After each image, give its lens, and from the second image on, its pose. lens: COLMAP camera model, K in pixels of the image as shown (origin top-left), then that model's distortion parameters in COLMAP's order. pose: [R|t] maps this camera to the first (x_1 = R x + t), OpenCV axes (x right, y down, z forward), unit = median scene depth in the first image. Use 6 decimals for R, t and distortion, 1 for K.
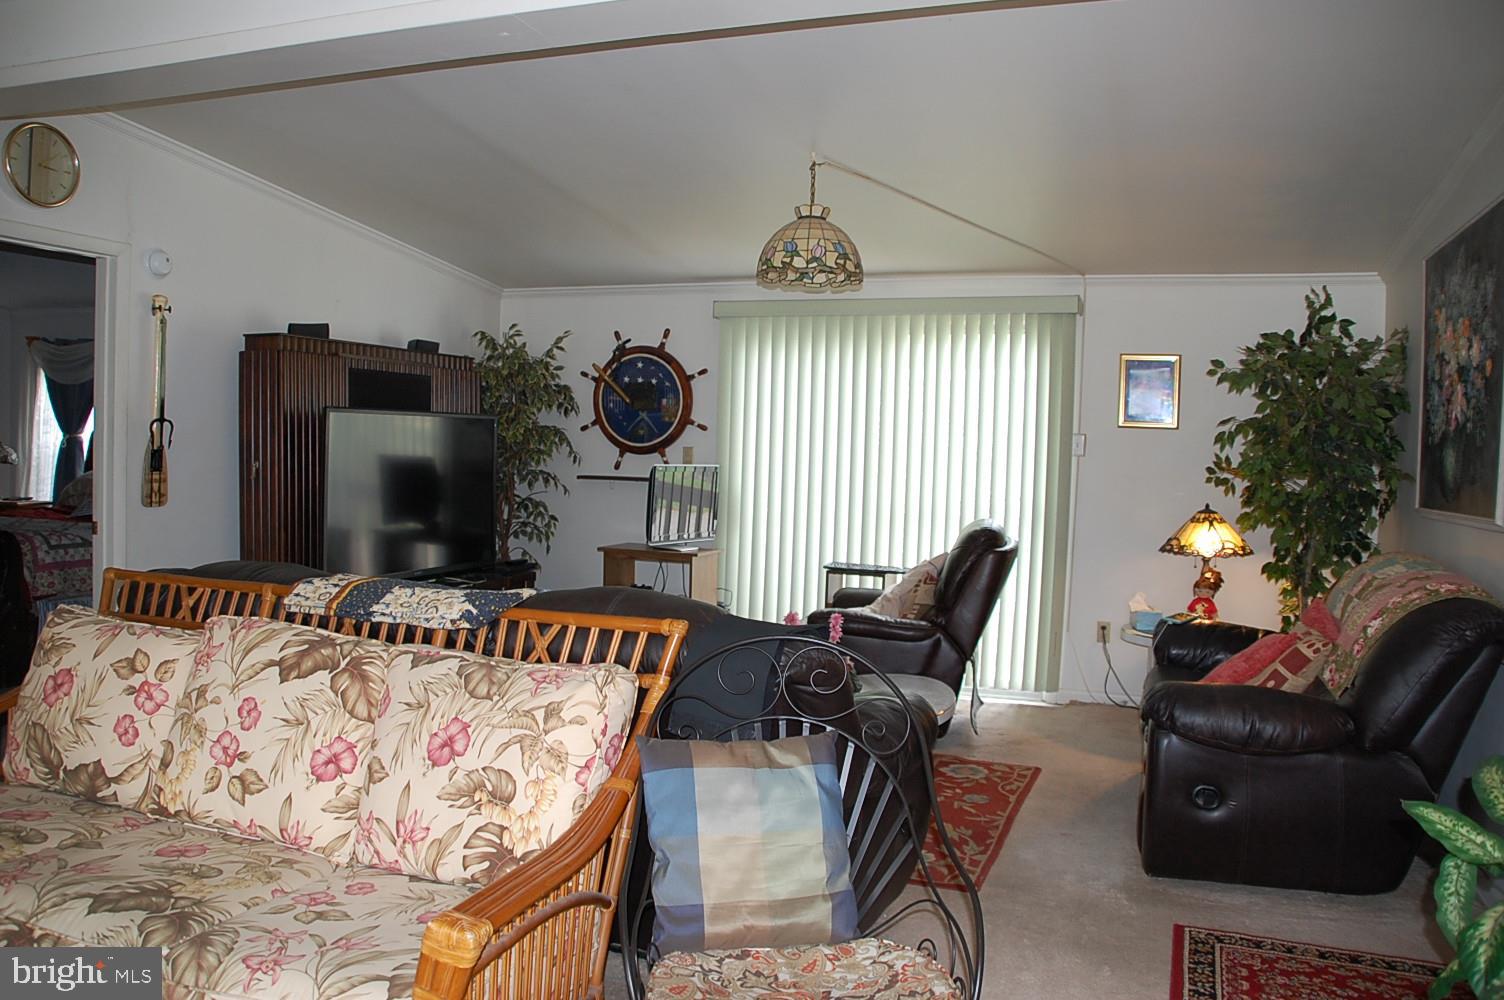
lens RADIAL K [[1179.9, 0, 752.0], [0, 1179.9, 500.0], [0, 0, 1]] dist [-0.182231, 0.122024]
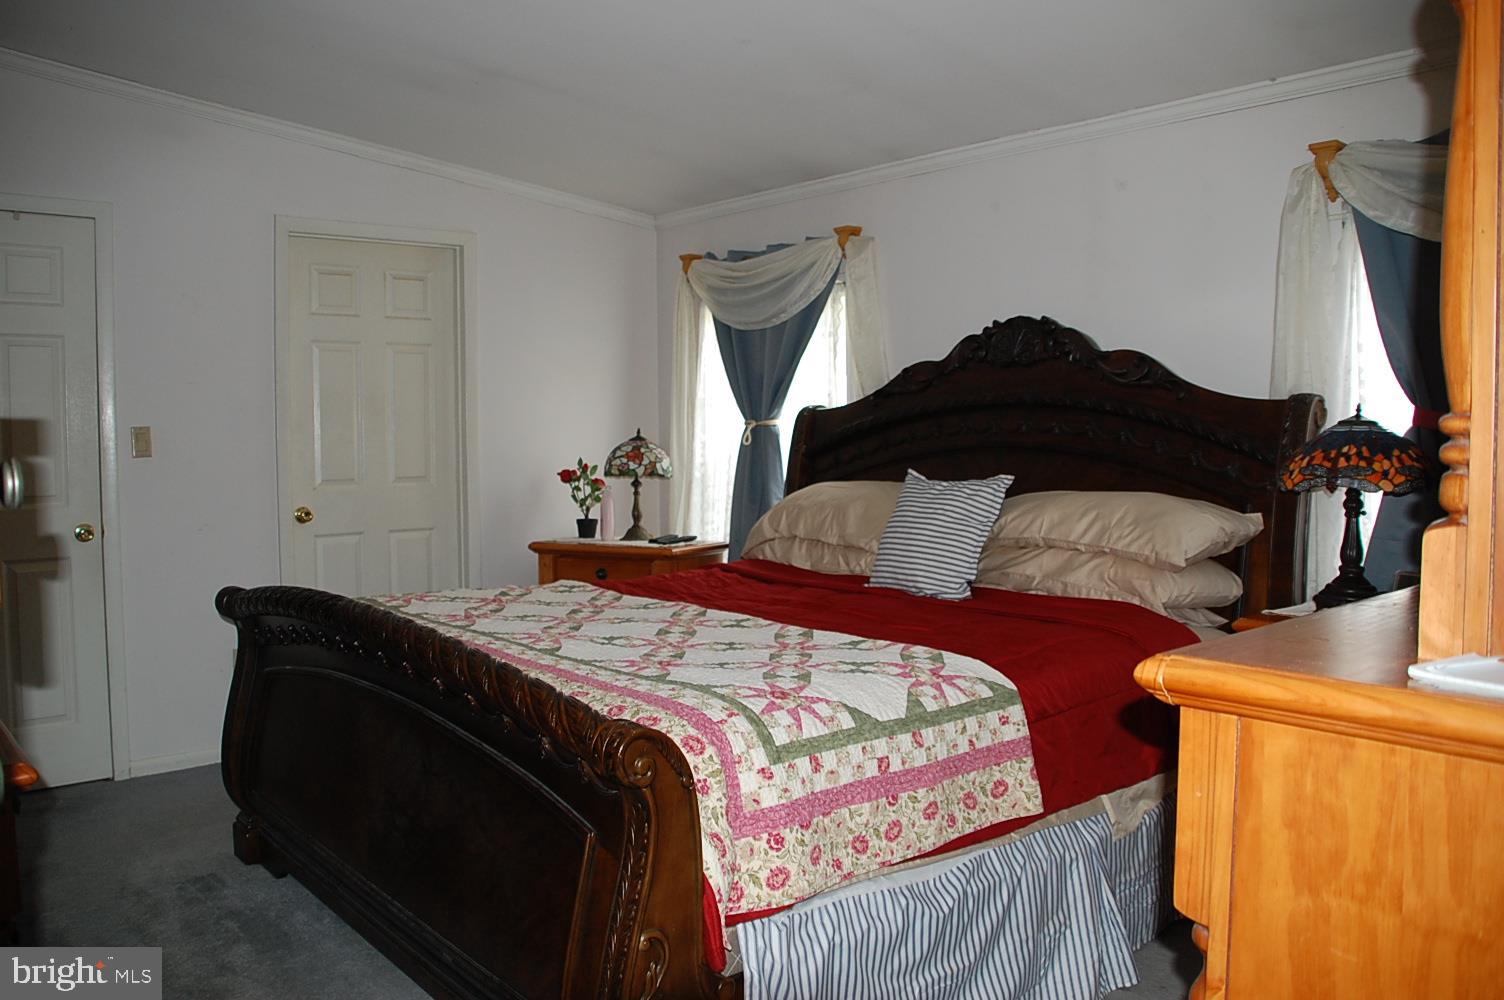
lens RADIAL K [[1186.1, 0, 752.0], [0, 1186.1, 500.0], [0, 0, 1]] dist [-0.152697, 0.101849]
pose [[0.872266, -0.006614, -0.488986, -0.453394], [0.010936, 0.999922, 0.005983, -0.032359], [0.488909, -0.010567, 0.872271, 0.681260]]
